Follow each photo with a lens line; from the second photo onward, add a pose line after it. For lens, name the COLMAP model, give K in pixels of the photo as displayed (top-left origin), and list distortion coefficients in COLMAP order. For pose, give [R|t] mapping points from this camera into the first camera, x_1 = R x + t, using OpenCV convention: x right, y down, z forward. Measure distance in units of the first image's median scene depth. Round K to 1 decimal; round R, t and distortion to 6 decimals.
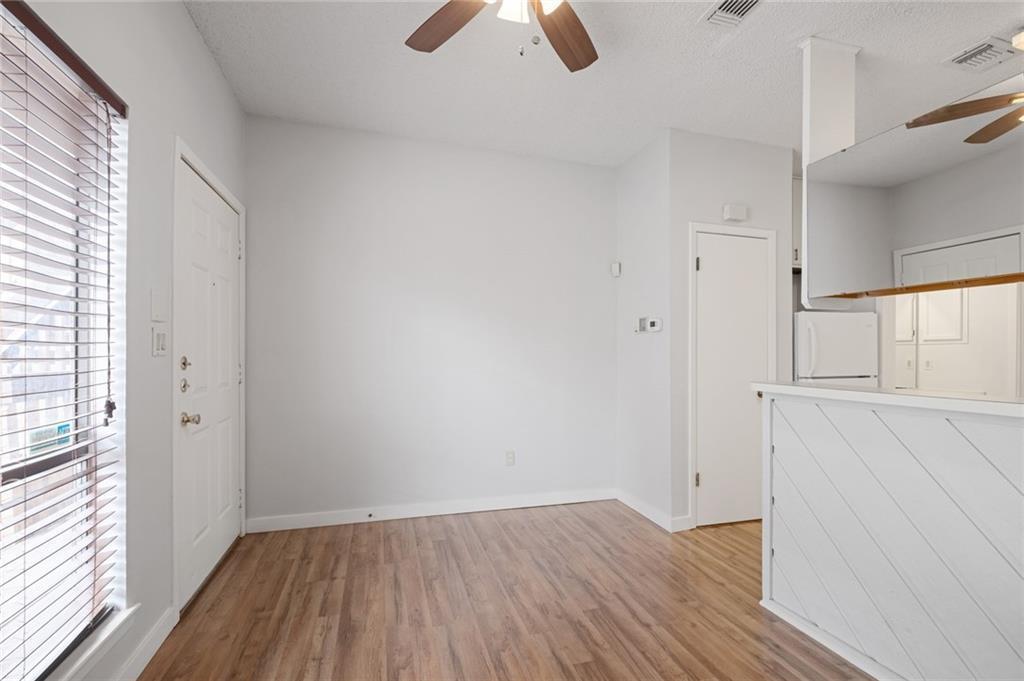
lens RADIAL K [[457.7, 0, 518.7], [0, 457.7, 350.3], [0, 0, 1]] dist [0.002194, -0.004337]
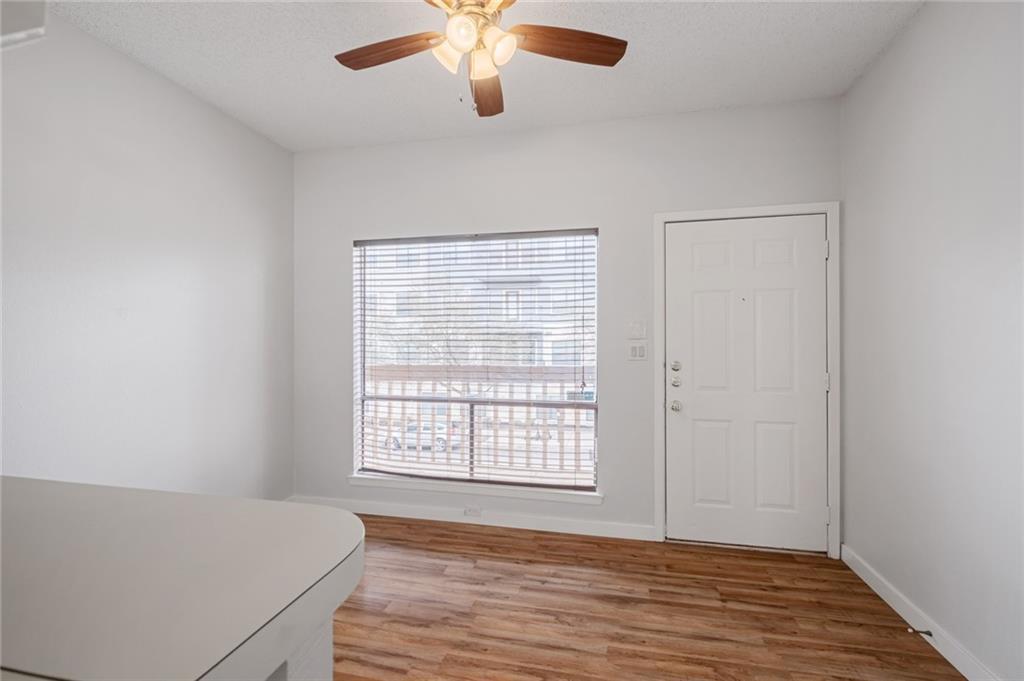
lens RADIAL K [[457.7, 0, 514.3], [0, 457.7, 335.5], [0, 0, 1]] dist [0.002194, -0.004337]
pose [[-0.495748, -0.012592, -0.868375, 0.630457], [0.002271, 0.999873, -0.015795, -0.037945], [0.868464, -0.009803, -0.495656, 1.076567]]
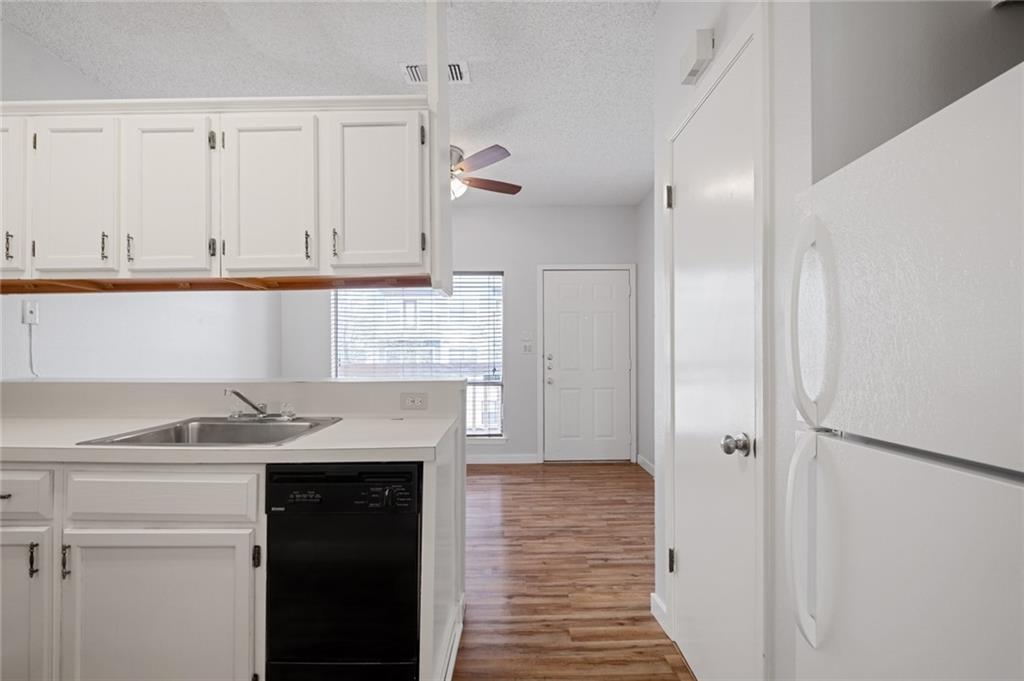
lens RADIAL K [[457.7, 0, 513.5], [0, 457.7, 347.5], [0, 0, 1]] dist [0.002194, -0.004337]
pose [[-0.289573, -0.018546, -0.956976, 1.328515], [0.007356, 0.999740, -0.021601, 0.024855], [0.957128, -0.013295, -0.289361, 1.274511]]
